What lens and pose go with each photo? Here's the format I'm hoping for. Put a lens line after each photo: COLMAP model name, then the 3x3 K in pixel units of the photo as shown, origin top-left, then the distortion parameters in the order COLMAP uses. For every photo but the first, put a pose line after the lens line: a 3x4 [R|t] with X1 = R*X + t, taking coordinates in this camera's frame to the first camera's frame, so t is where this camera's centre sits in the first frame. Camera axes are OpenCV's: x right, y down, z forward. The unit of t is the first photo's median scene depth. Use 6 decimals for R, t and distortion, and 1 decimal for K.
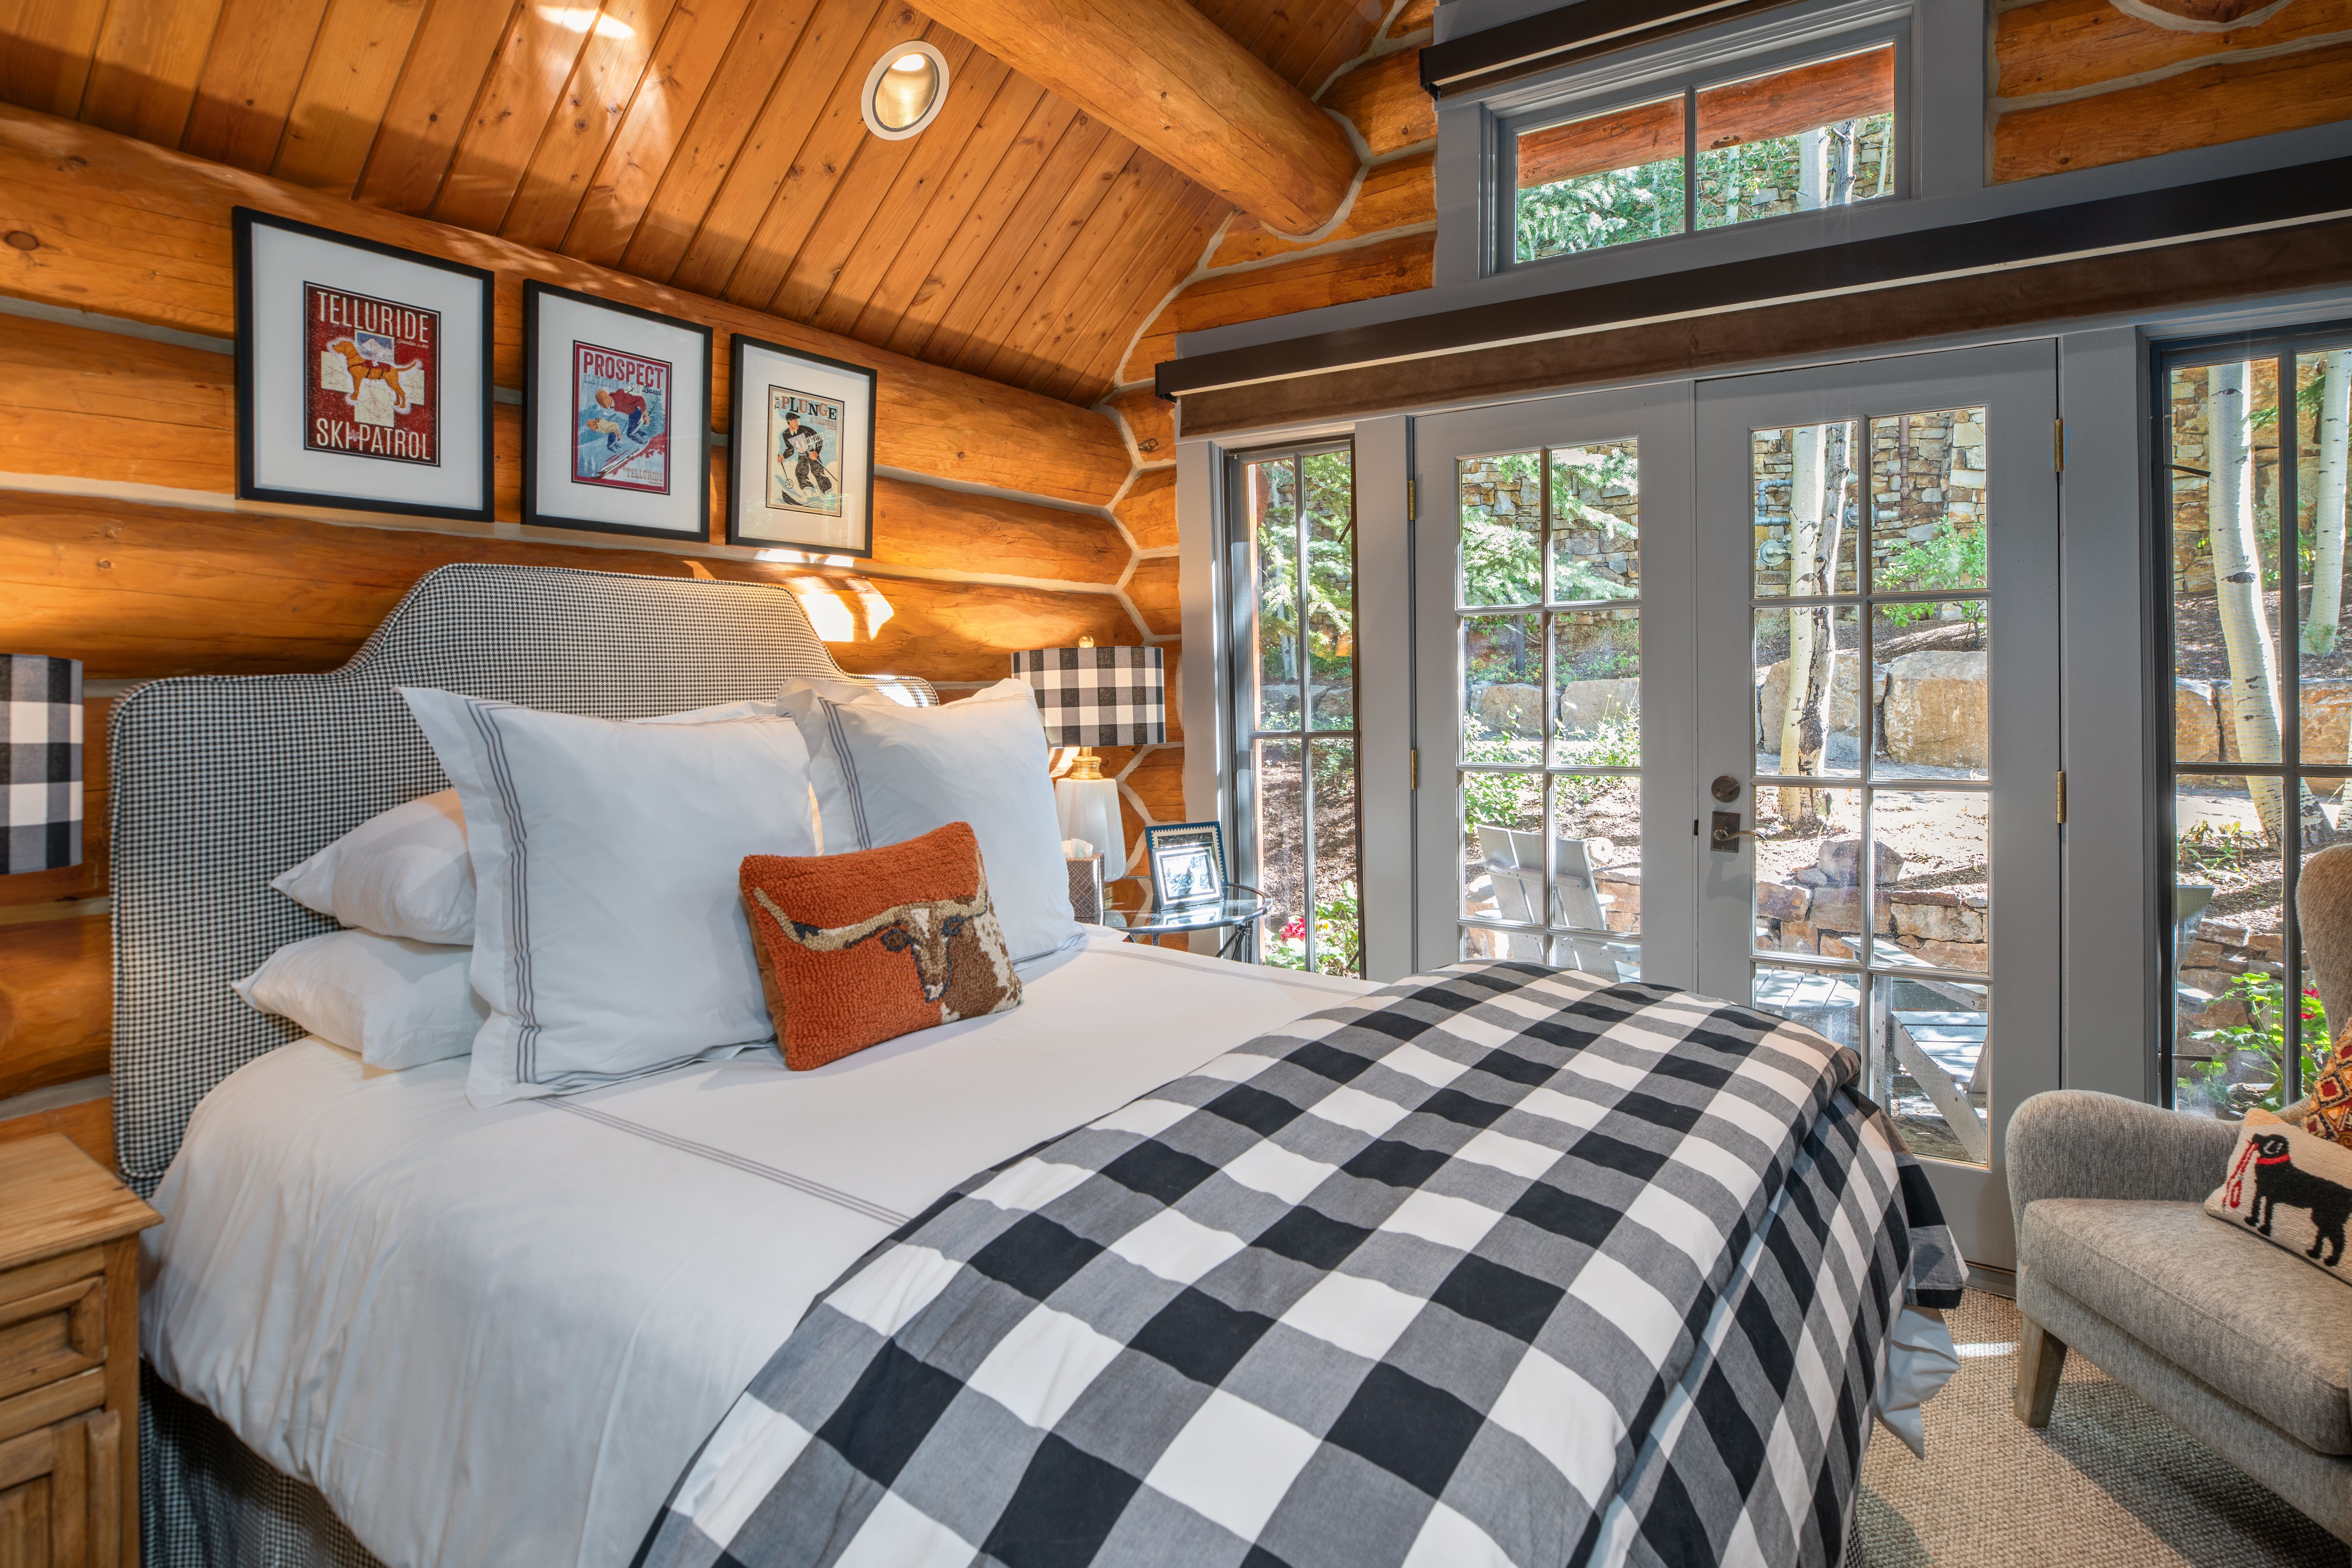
lens RADIAL K [[1209.6, 0, 1181.0], [0, 1209.6, 674.9], [0, 0, 1]] dist [-0.028125, 0.000379]
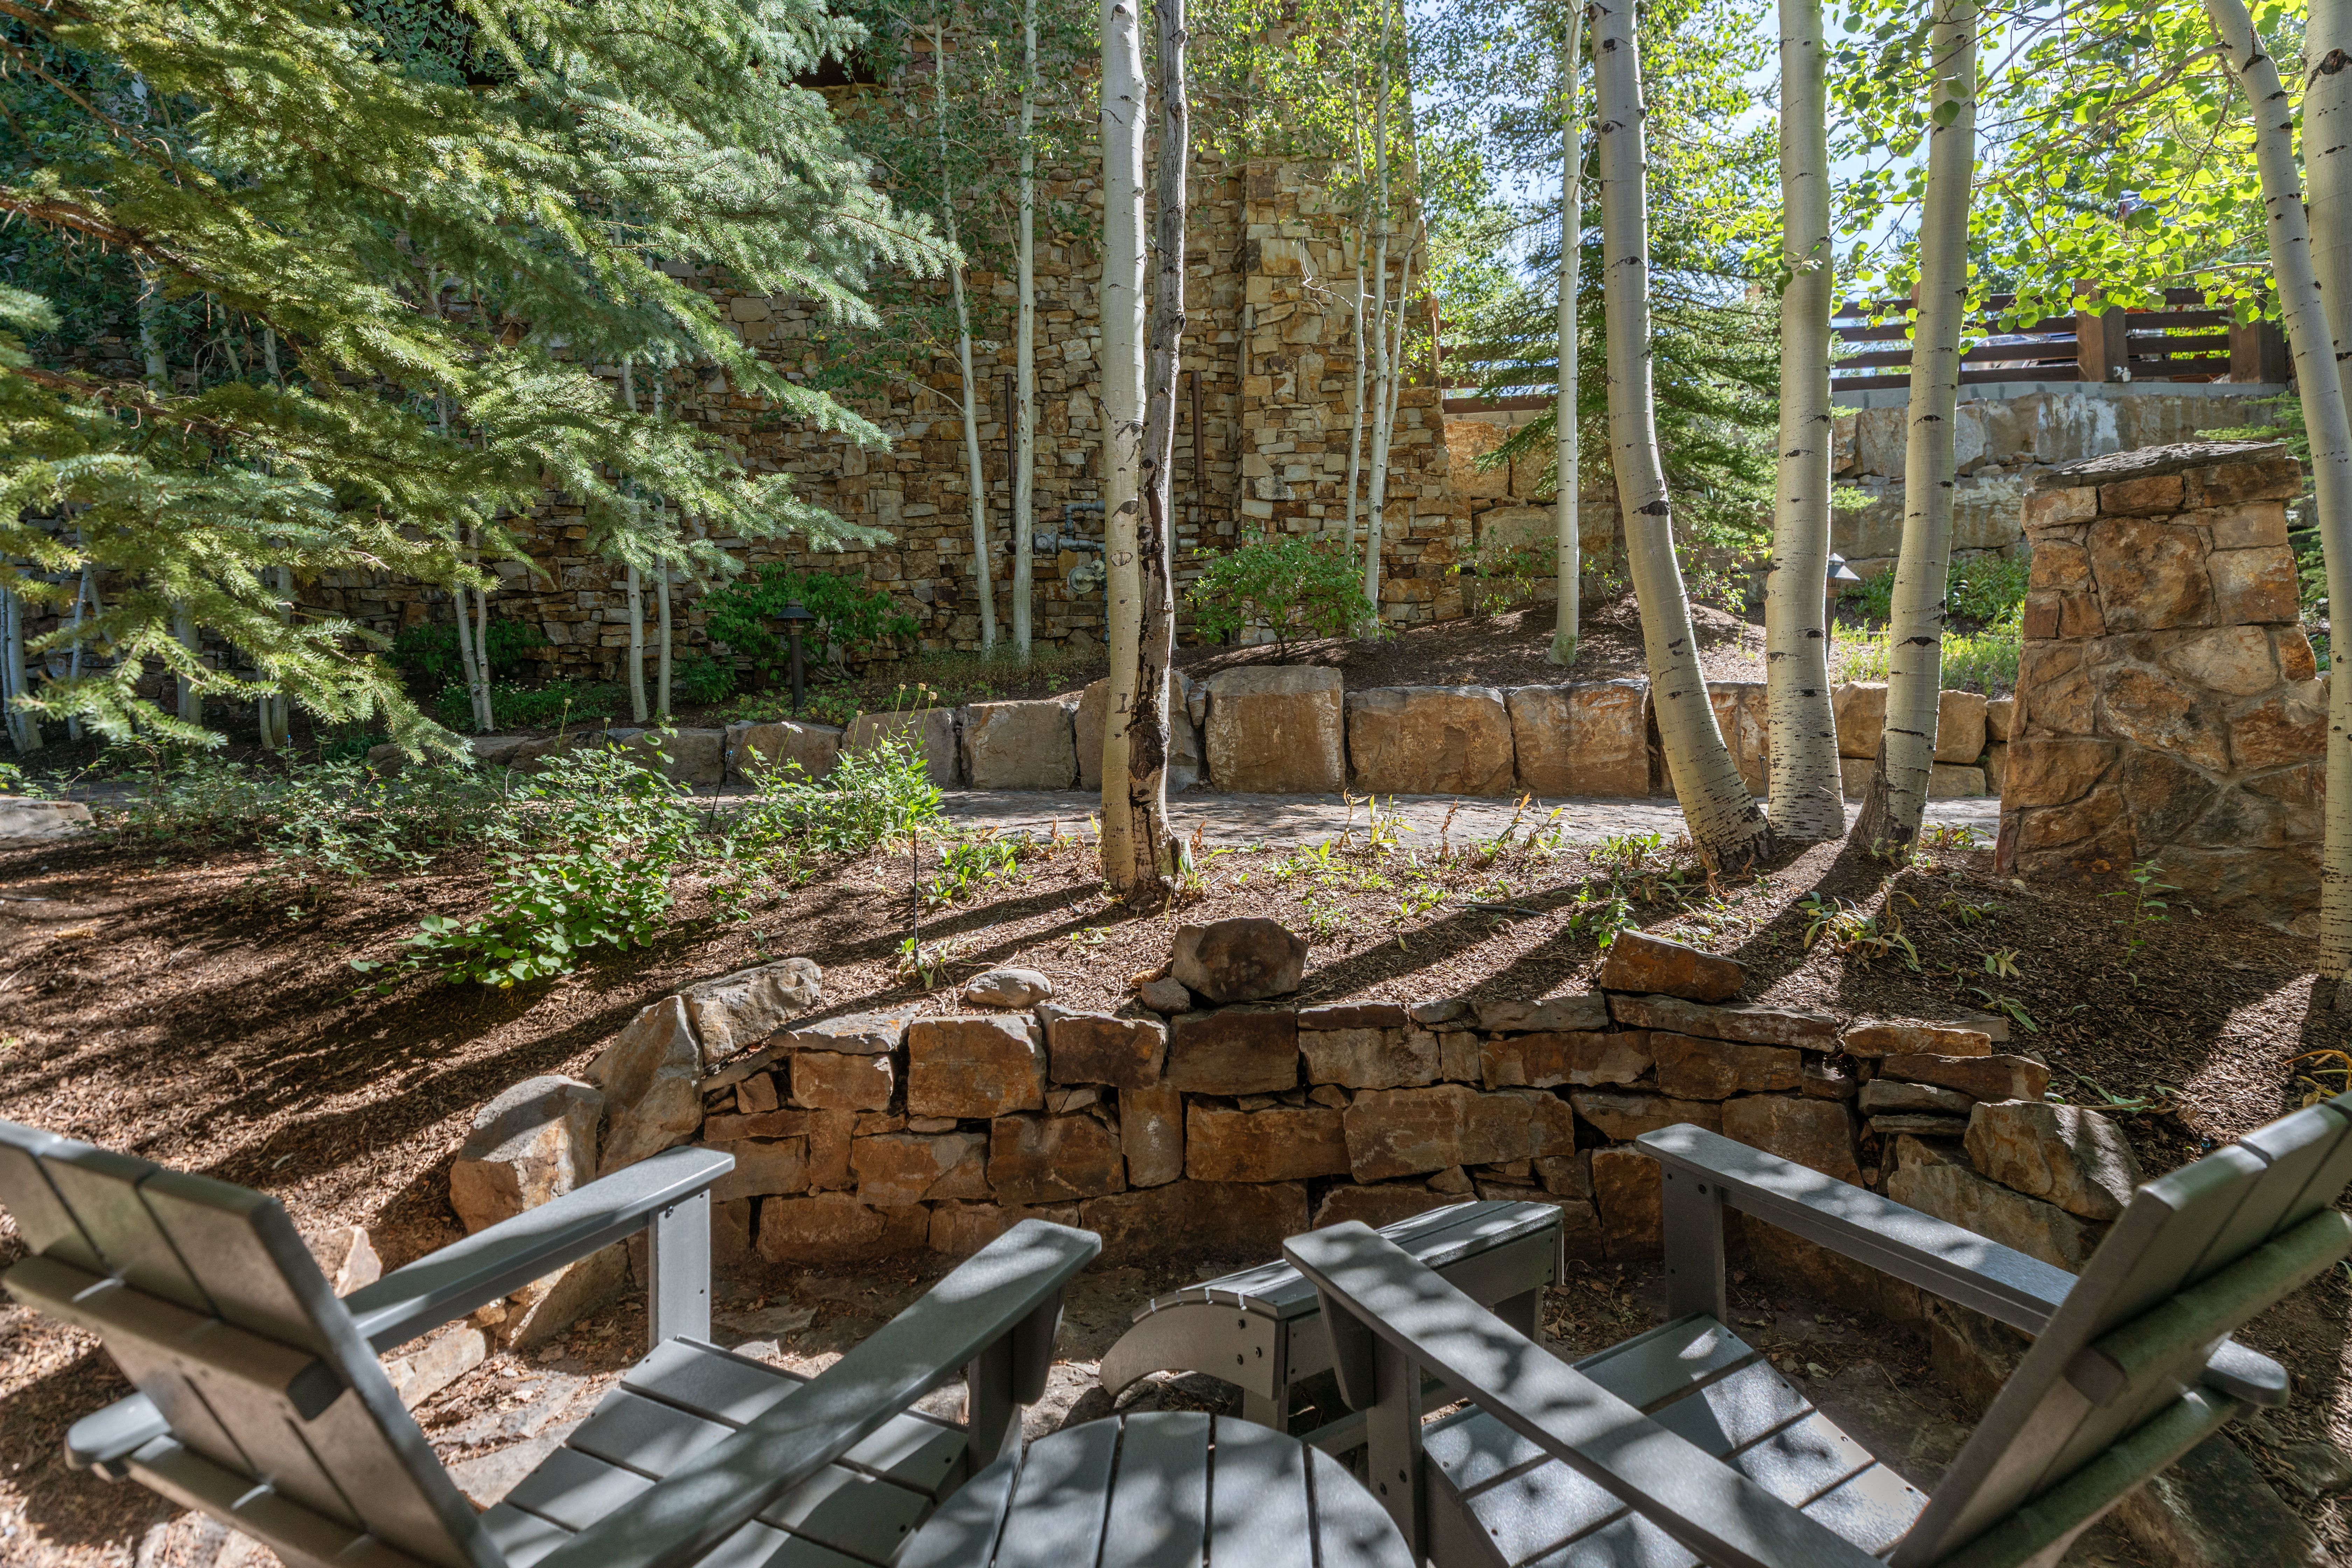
lens RADIAL K [[1106.7, 0, 1176.0], [0, 1106.7, 784.0], [0, 0, 1]] dist [0.001005, 0.000190]
pose [[0.858566, -0.056585, 0.509571, 0.246298], [0.037187, 0.998146, 0.048183, 0.042050], [-0.511353, -0.022419, 0.859078, 0.501041]]
